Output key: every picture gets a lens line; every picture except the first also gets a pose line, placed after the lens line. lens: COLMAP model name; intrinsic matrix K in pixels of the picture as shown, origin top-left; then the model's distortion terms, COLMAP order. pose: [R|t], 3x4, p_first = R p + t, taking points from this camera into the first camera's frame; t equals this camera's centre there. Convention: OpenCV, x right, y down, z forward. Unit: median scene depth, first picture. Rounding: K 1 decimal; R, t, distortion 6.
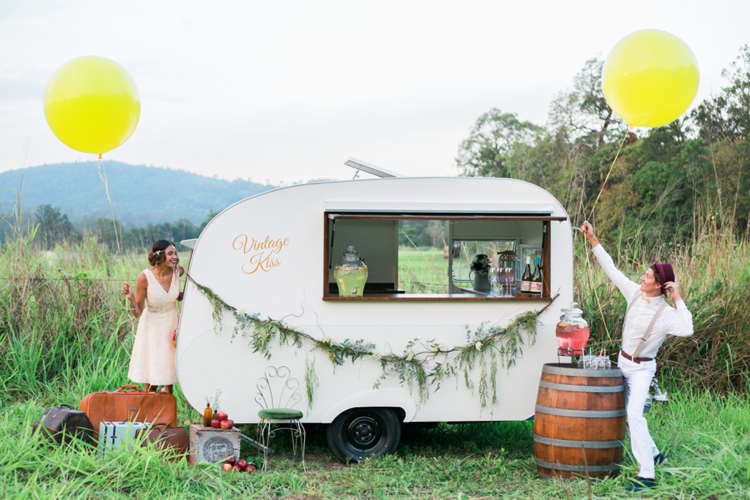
lens RADIAL K [[1223.2, 0, 375.0], [0, 1223.2, 250.0], [0, 0, 1]] dist [-0.117306, 0.055316]
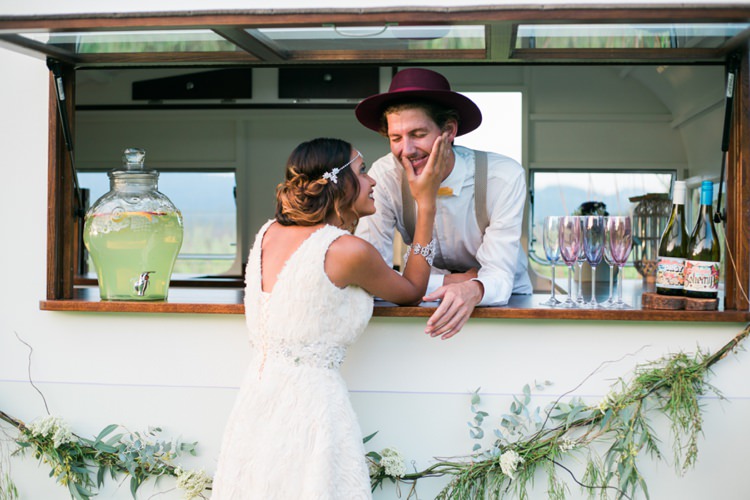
lens RADIAL K [[1088.9, 0, 375.0], [0, 1088.9, 250.0], [0, 0, 1]] dist [-0.112532, -0.024409]
pose [[0.978528, 0.004886, -0.206058, 0.108577], [-0.004024, 0.999981, 0.004605, 0.022999], [0.206077, -0.003677, 0.978529, 0.725364]]
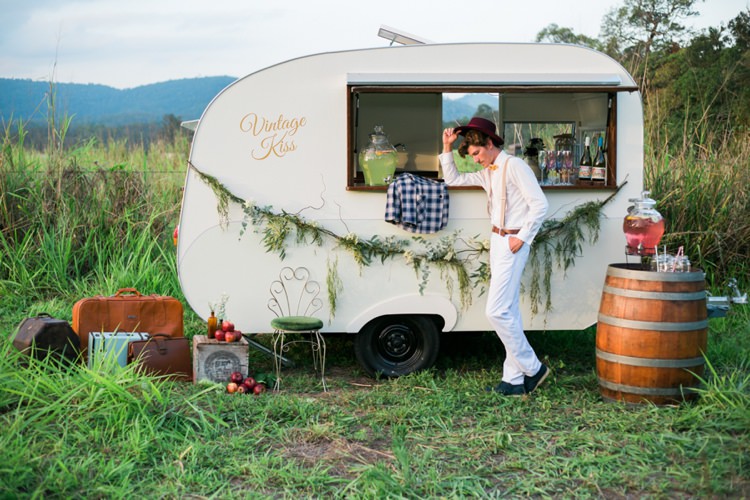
lens RADIAL K [[1046.5, 0, 375.0], [0, 1046.5, 250.0], [0, 0, 1]] dist [-0.084582, -0.014056]
pose [[0.997510, -0.002717, -0.070471, 0.028370], [0.009454, 0.995389, 0.095453, 0.013236], [0.069887, -0.095881, 0.992936, 0.272730]]
